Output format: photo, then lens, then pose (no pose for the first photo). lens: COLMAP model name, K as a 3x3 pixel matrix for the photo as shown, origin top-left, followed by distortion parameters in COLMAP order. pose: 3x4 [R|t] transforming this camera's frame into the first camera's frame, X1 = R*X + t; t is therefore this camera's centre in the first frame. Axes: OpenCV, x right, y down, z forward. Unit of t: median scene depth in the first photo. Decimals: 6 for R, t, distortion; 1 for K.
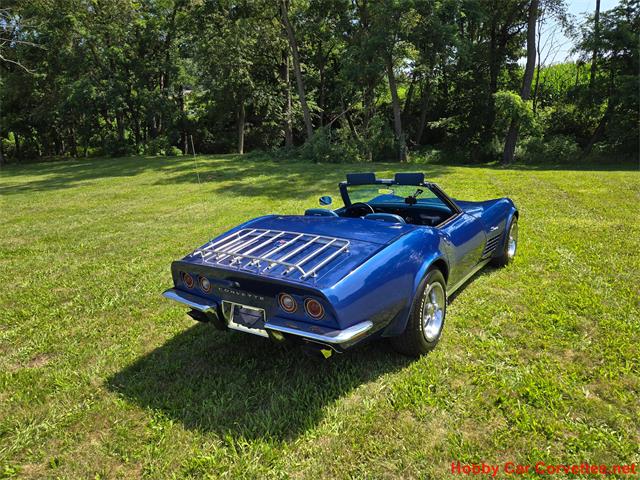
lens RADIAL K [[431.2, 0, 320.1], [0, 431.2, 243.9], [0, 0, 1]] dist [0.074324, -0.060897]
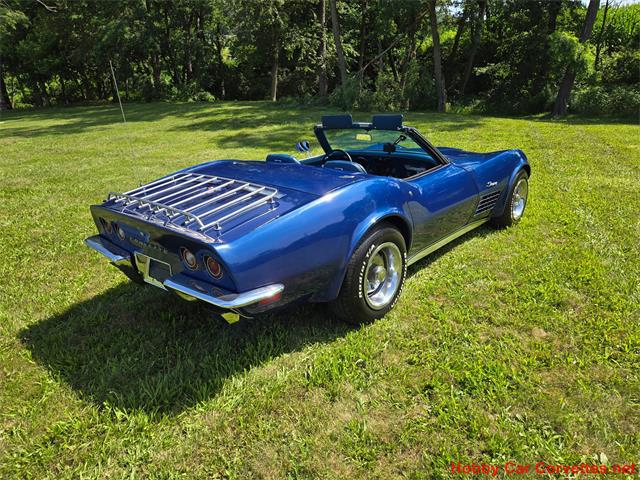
lens RADIAL K [[431.2, 0, 317.4], [0, 431.2, 240.1], [0, 0, 1]] dist [0.074324, -0.060897]
pose [[0.994336, 0.047418, -0.095113, 0.138332], [-0.037735, 0.994156, 0.101140, 0.001280], [0.099353, -0.096978, 0.990315, 0.090554]]
